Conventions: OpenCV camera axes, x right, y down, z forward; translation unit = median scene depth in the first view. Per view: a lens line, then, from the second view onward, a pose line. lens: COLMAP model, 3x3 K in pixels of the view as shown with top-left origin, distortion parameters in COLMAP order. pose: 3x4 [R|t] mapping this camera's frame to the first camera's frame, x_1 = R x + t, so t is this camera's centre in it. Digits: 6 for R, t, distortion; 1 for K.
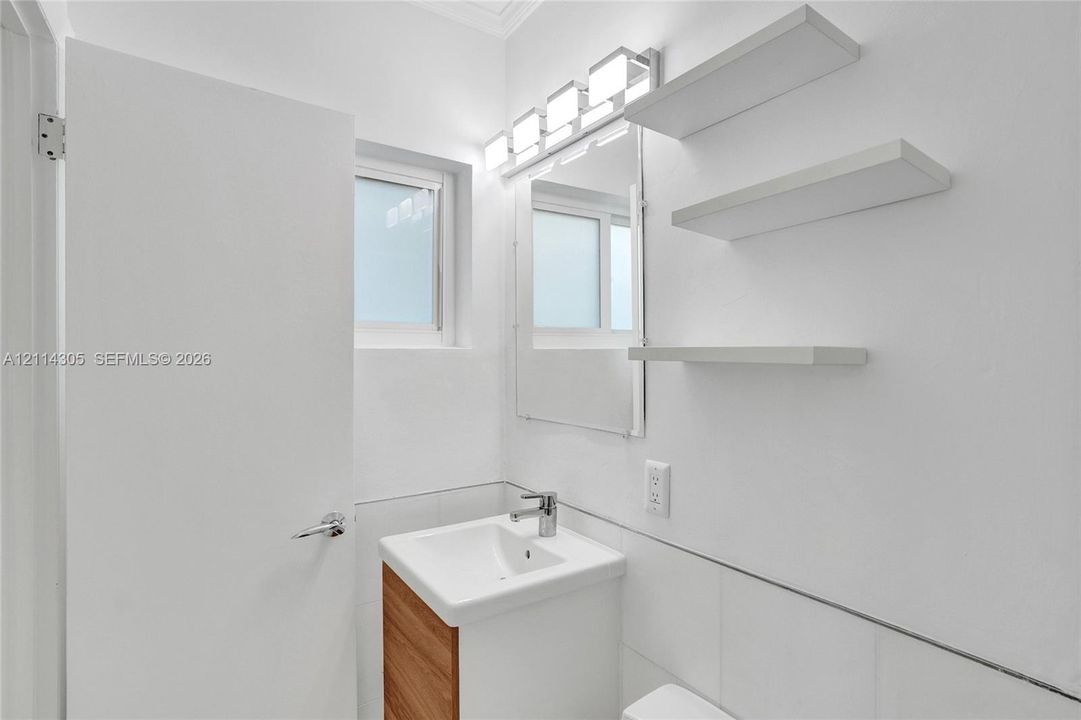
lens RADIAL K [[515.0, 0, 541.4], [0, 515.0, 358.8], [0, 0, 1]] dist [-0.034755, 0.009064]
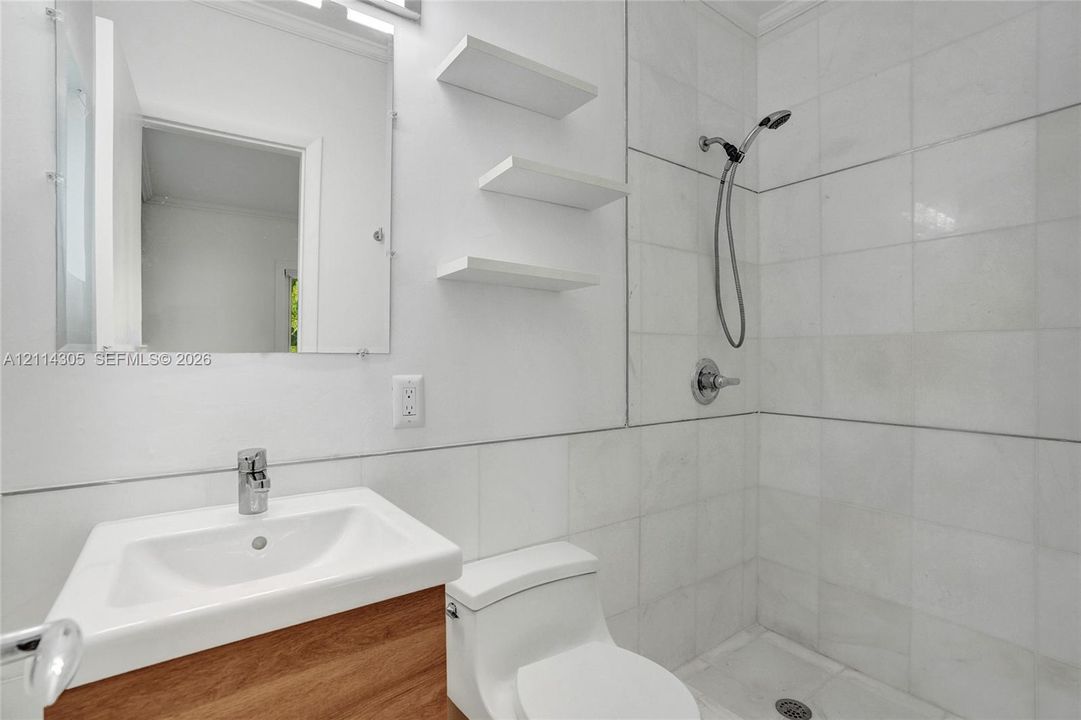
lens RADIAL K [[515.0, 0, 541.7], [0, 515.0, 360.7], [0, 0, 1]] dist [-0.034755, 0.009064]
pose [[-0.002919, -0.012407, 0.999919, -0.789071], [-0.001588, 0.999922, 0.012403, 0.159899], [-0.999994, -0.001552, -0.002939, 0.743103]]
